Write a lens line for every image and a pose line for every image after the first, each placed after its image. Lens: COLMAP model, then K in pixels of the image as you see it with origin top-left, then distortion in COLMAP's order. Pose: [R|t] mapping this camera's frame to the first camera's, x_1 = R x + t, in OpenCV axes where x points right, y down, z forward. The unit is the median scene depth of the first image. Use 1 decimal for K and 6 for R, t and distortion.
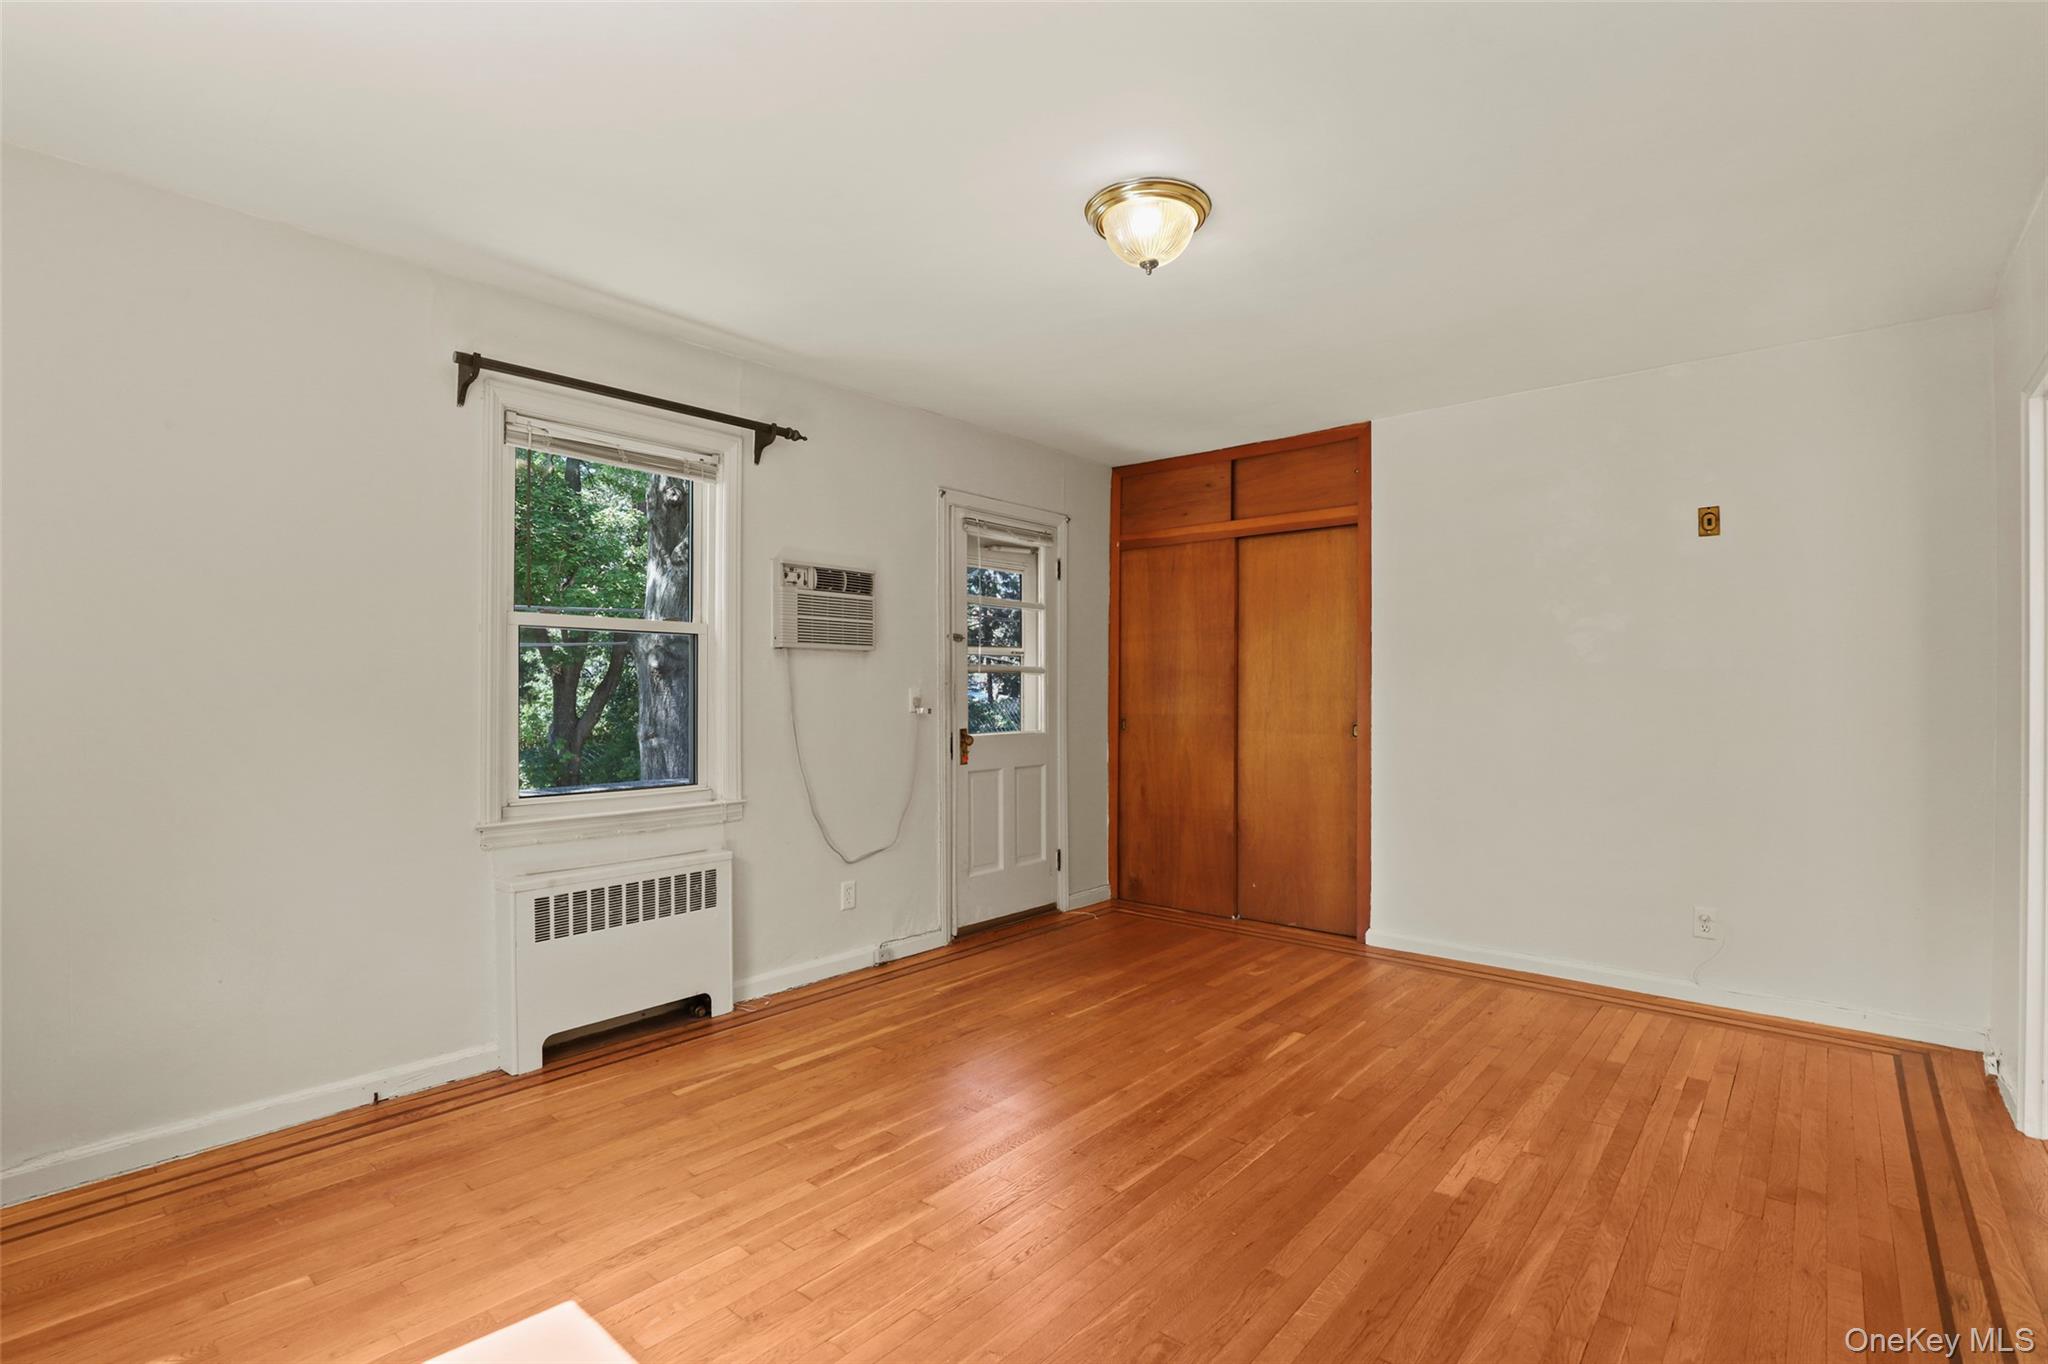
lens RADIAL K [[952.8, 0, 1019.6], [0, 952.8, 690.7], [0, 0, 1]] dist [-0.031241, 0.005298]
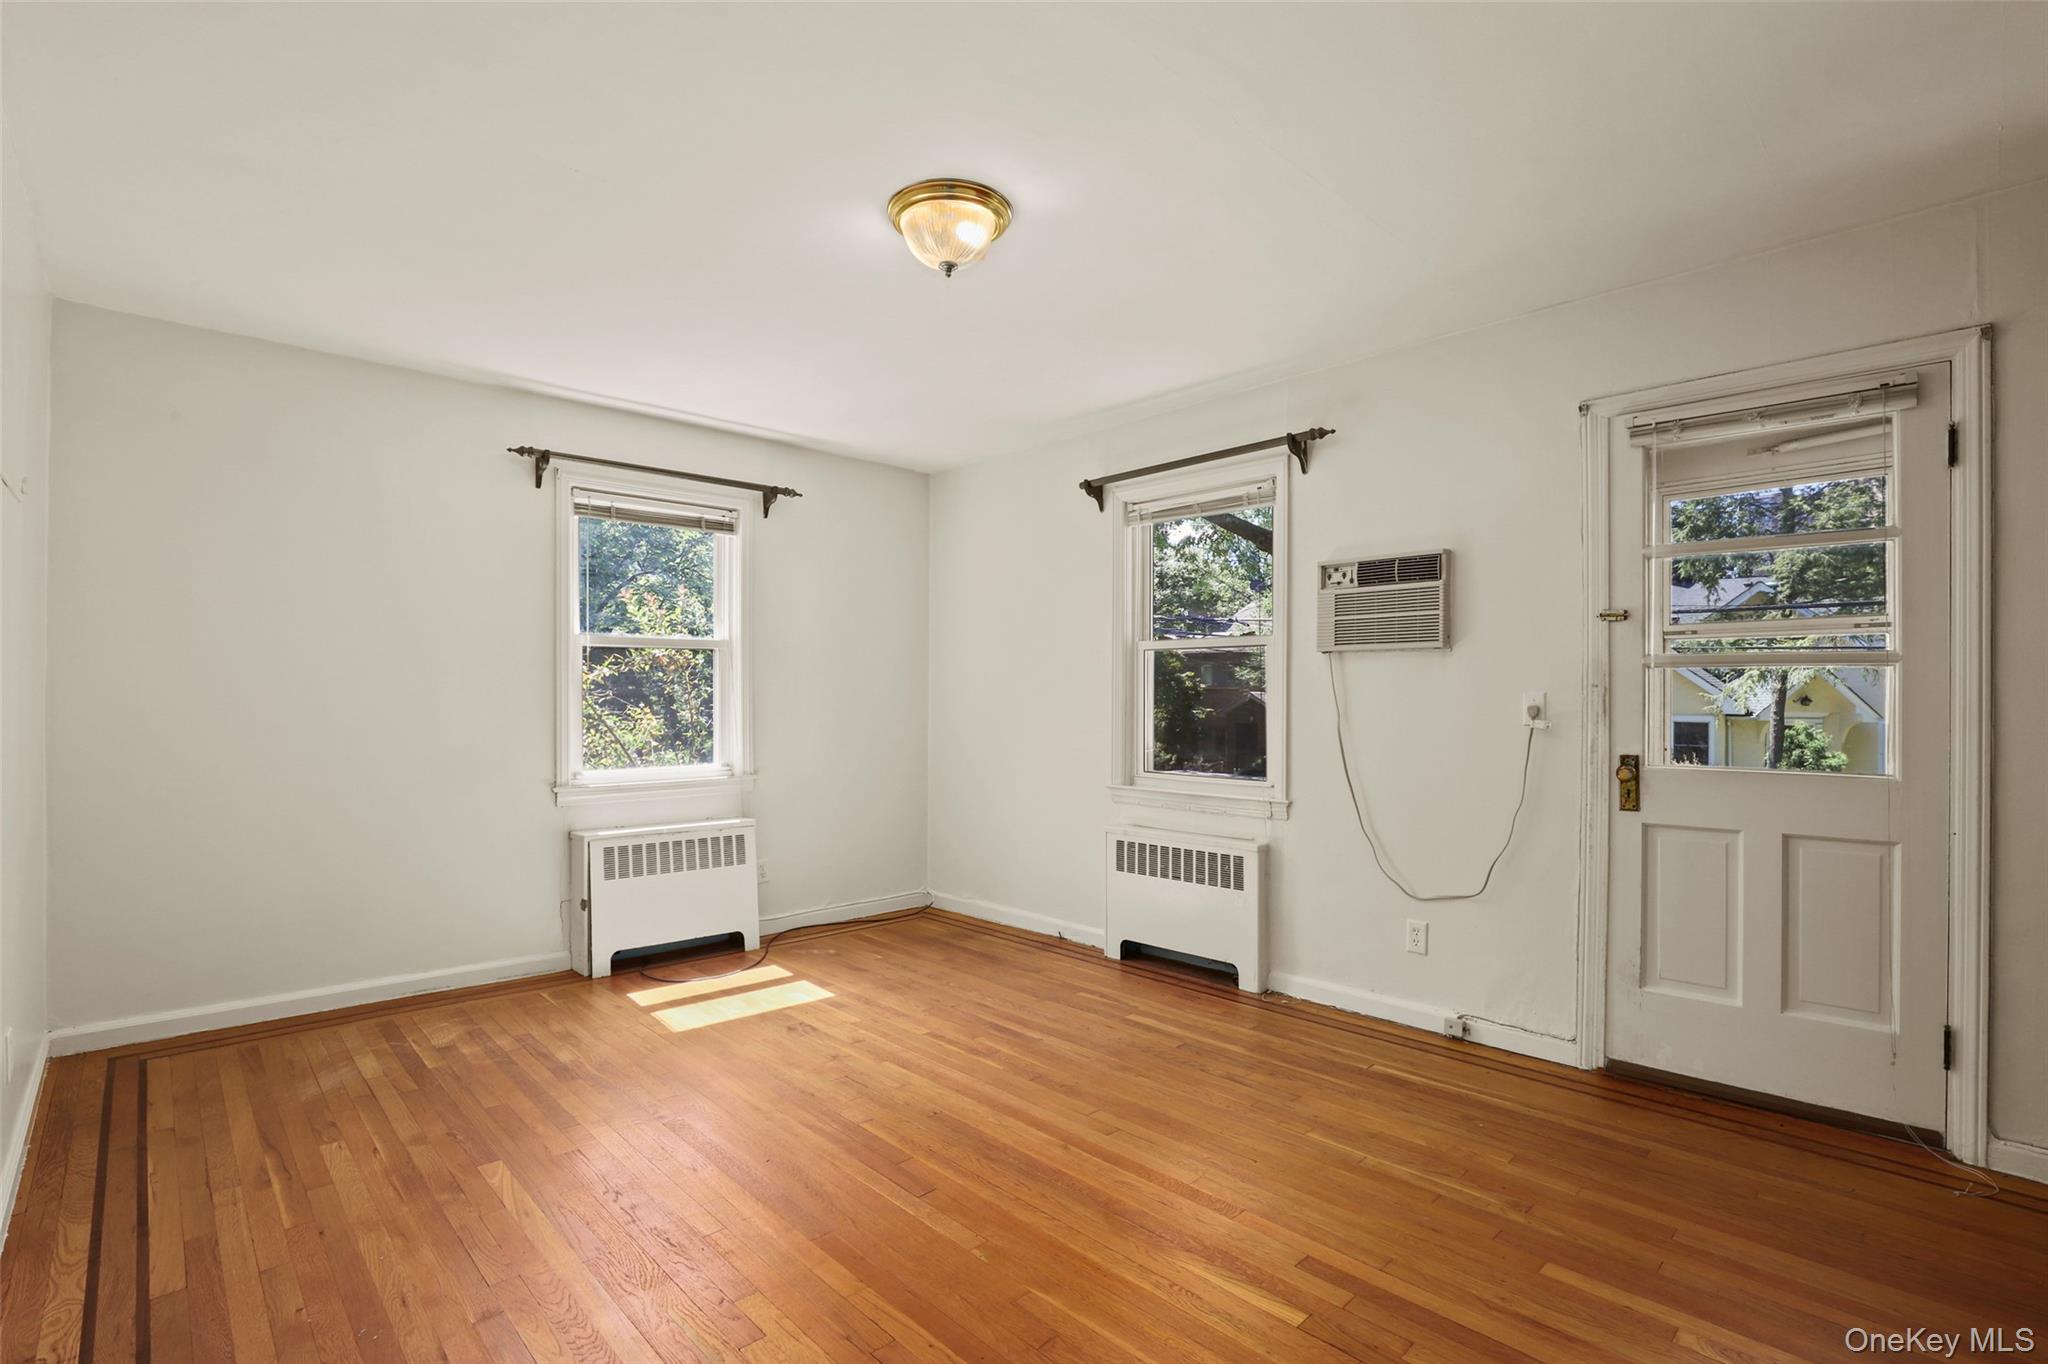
lens RADIAL K [[952.8, 0, 1019.6], [0, 952.8, 690.7], [0, 0, 1]] dist [-0.031241, 0.005298]
pose [[-0.091699, -0.004829, -0.995775, 0.782282], [-0.001132, 0.999988, -0.004745, -0.000550], [0.995786, 0.000692, -0.091704, 0.811567]]
